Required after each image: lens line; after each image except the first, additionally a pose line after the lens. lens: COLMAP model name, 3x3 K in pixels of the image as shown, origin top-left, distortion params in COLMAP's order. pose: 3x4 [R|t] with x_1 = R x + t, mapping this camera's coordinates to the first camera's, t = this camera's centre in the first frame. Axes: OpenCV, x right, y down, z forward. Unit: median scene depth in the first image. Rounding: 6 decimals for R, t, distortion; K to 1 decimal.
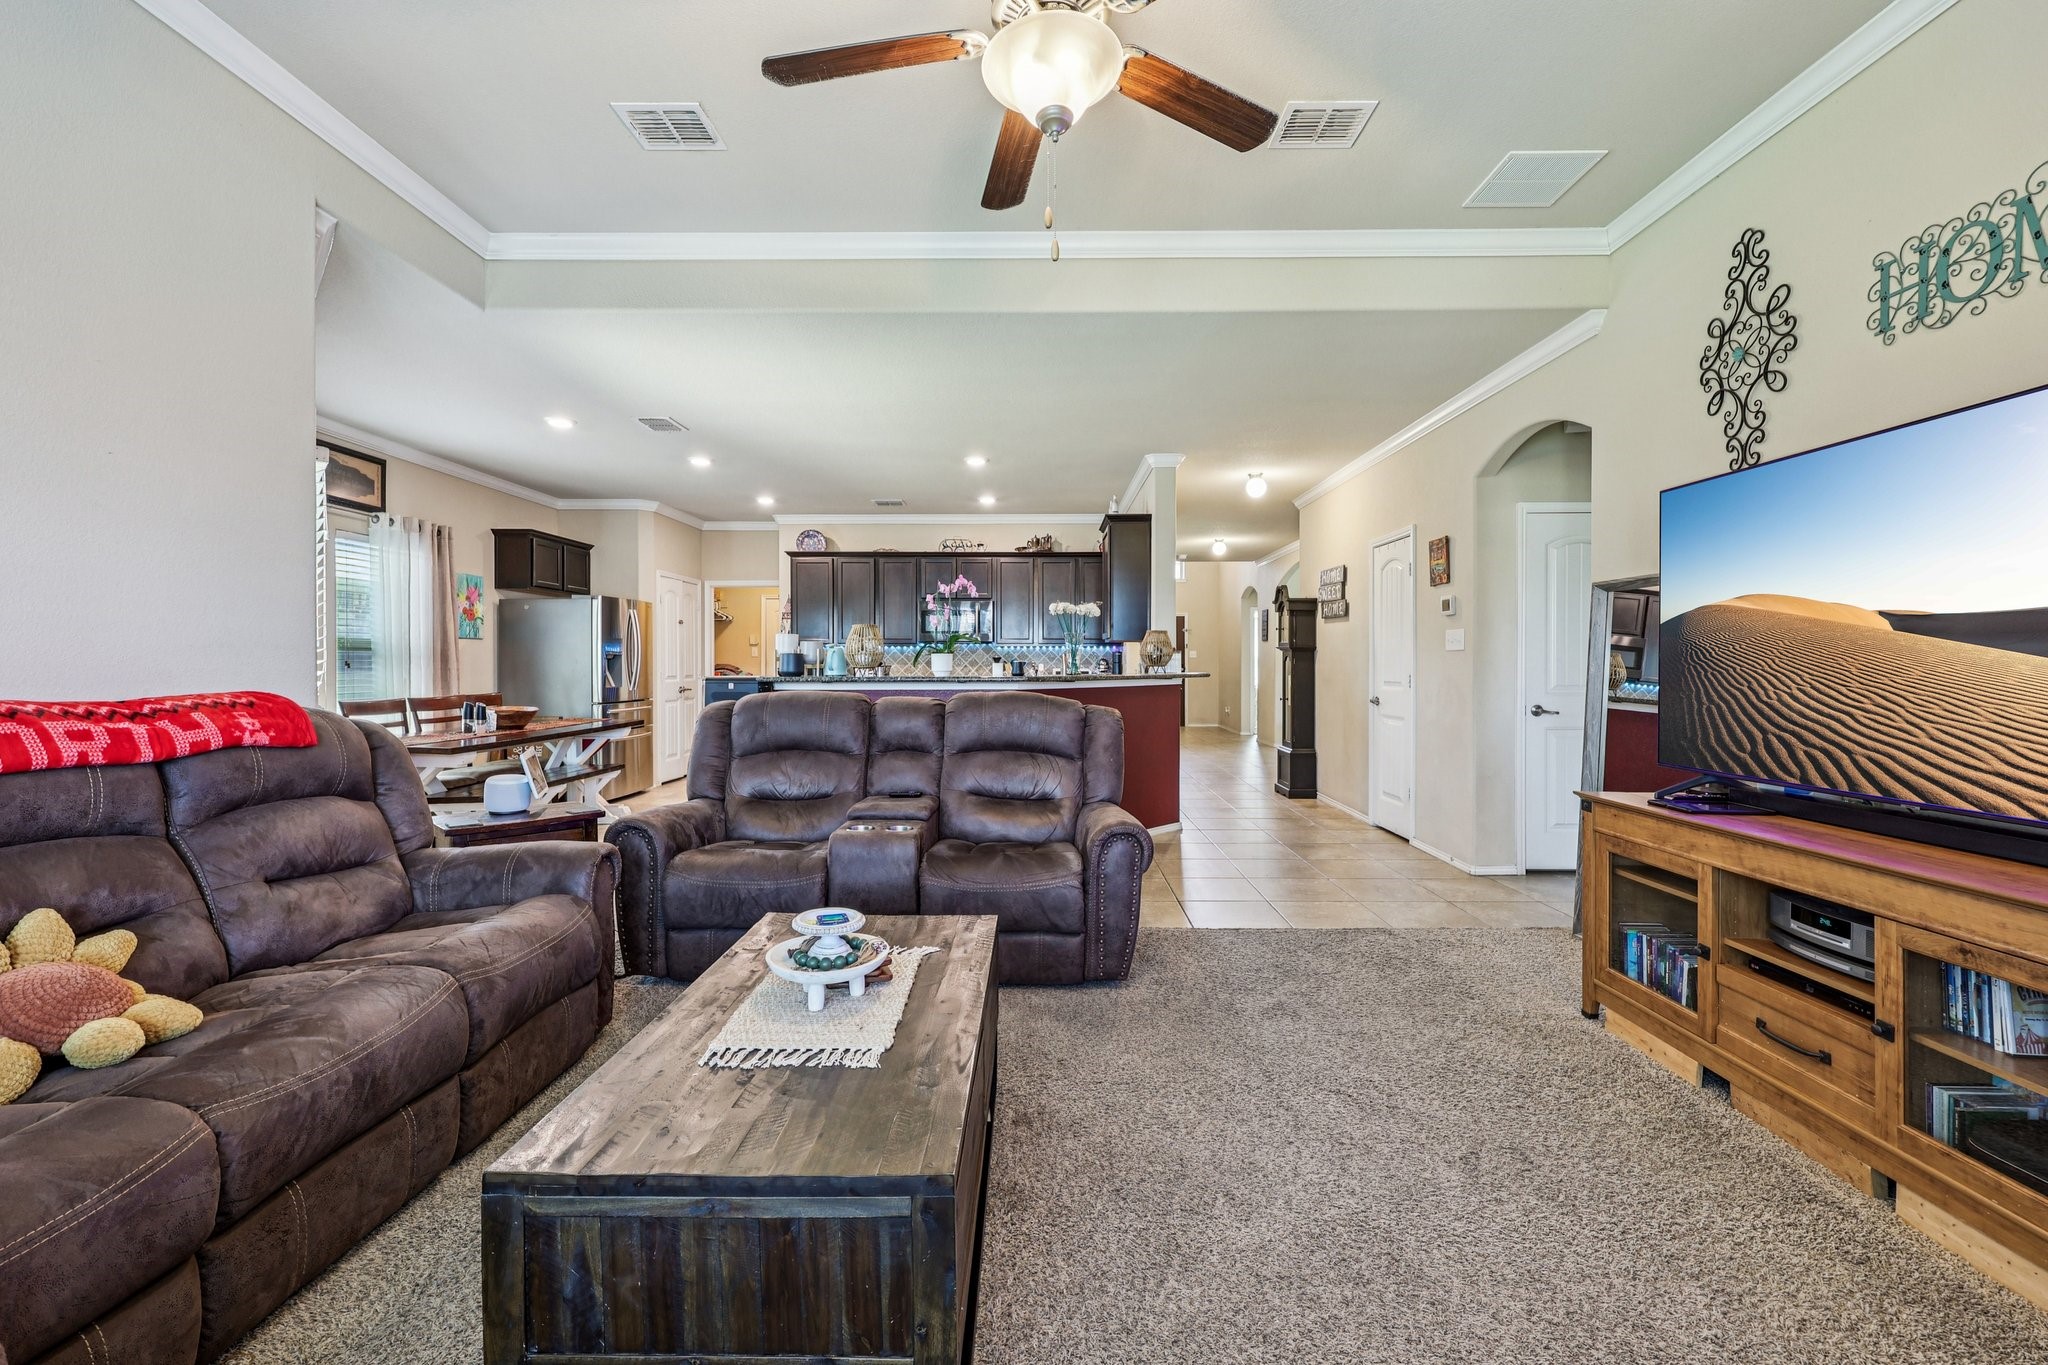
lens RADIAL K [[825.4, 0, 1024.0], [0, 825.4, 671.3], [0, 0, 1]] dist [0.001672, 0.000301]
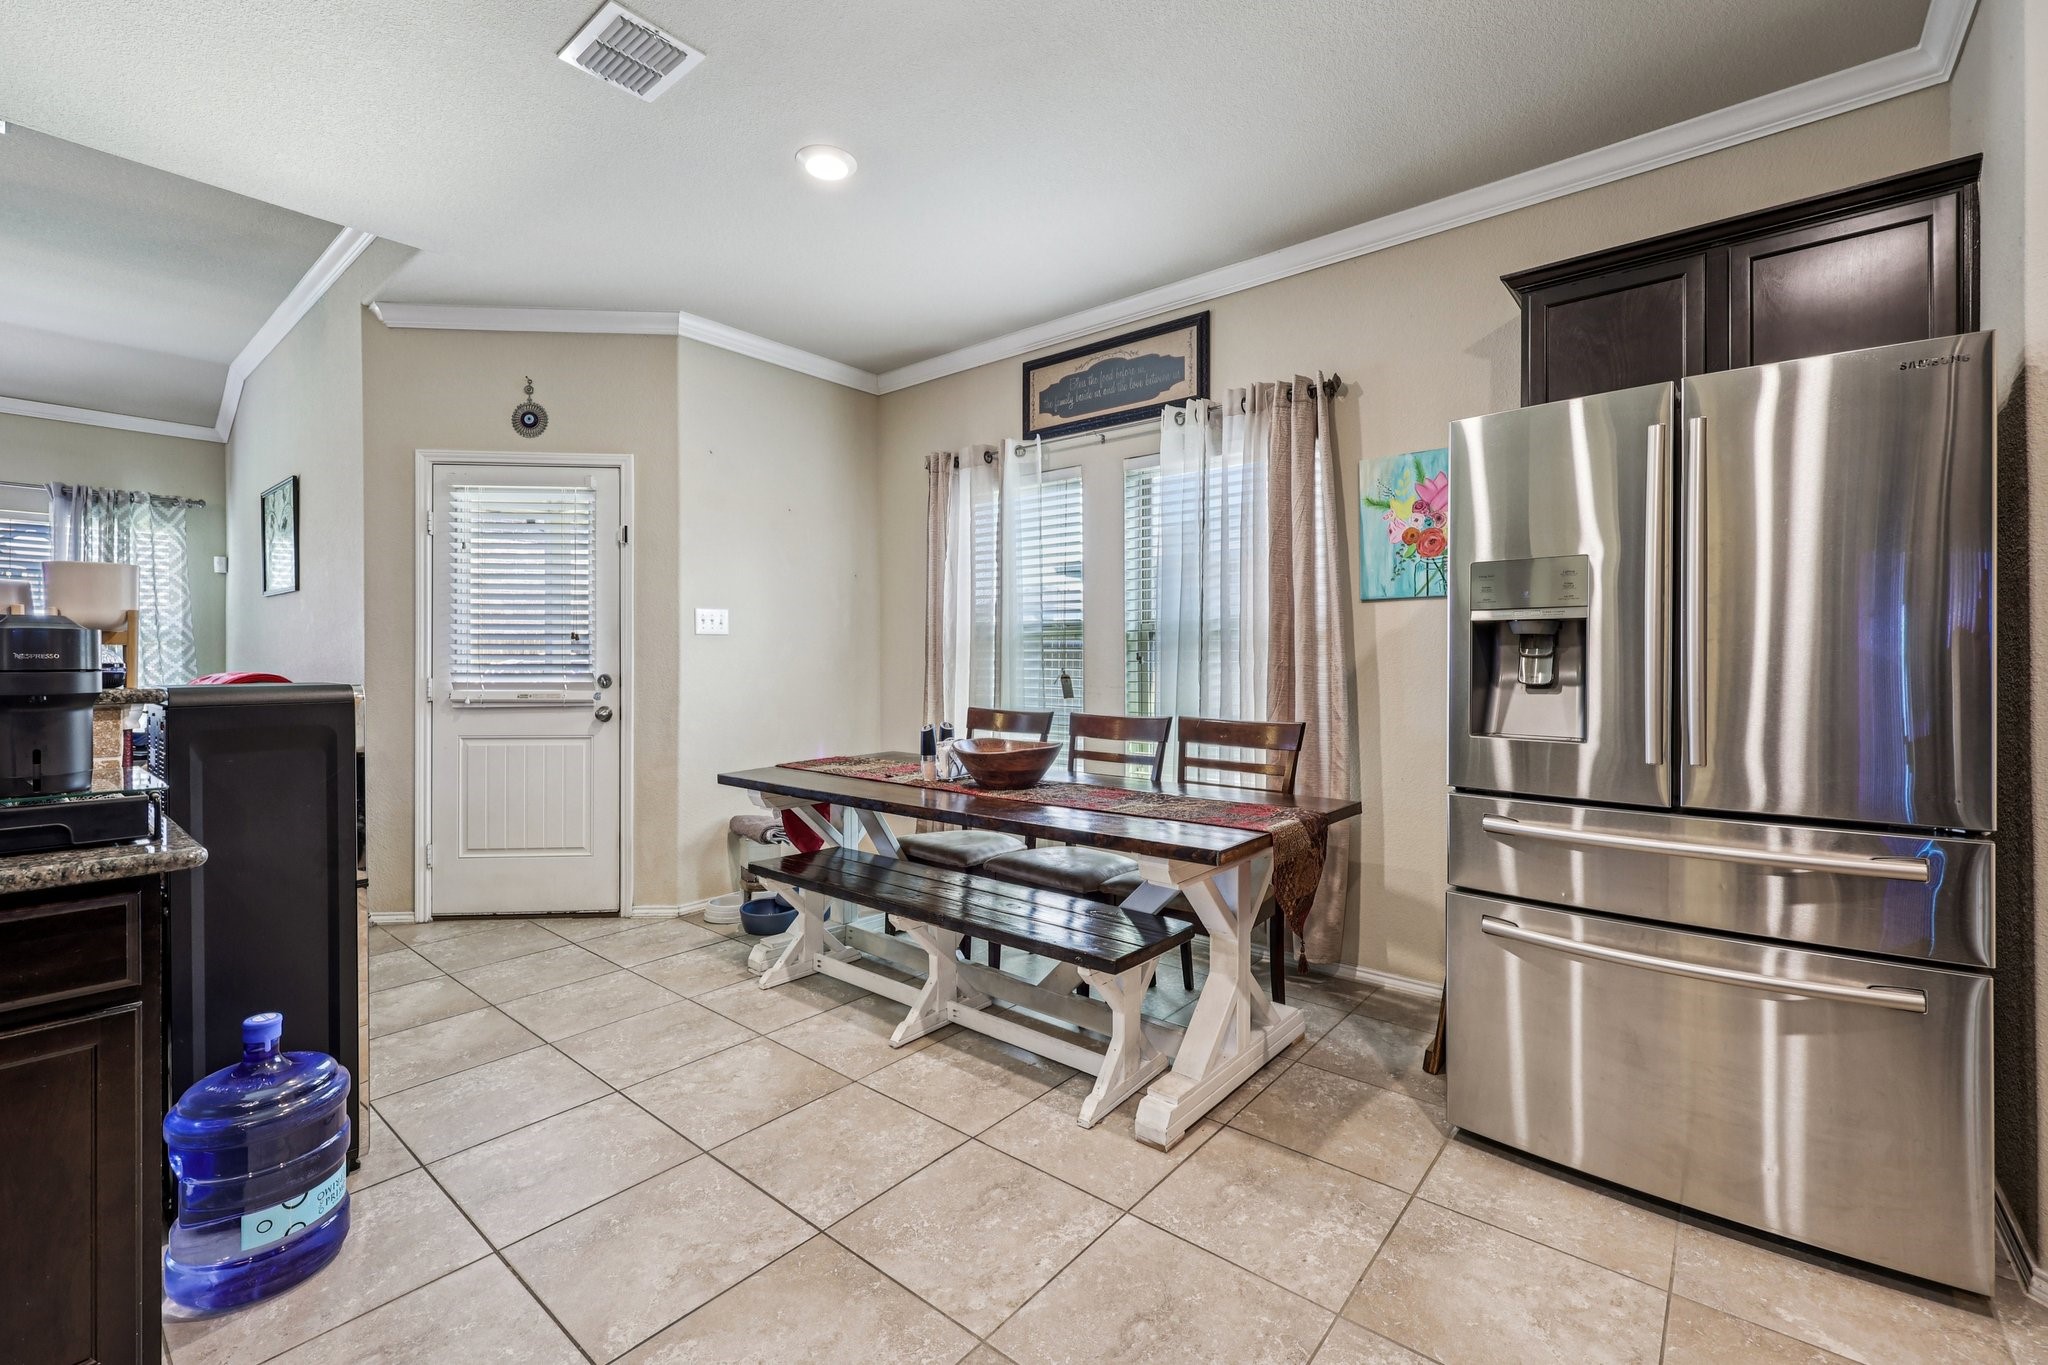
lens RADIAL K [[861.5, 0, 1027.2], [0, 861.5, 660.8], [0, 0, 1]] dist [0.000707, 0.000469]
pose [[-0.624921, -0.003366, -0.780680, -0.448047], [-0.008421, 0.999962, 0.002430, -0.015378], [0.780642, 0.008093, -0.624926, 2.691313]]
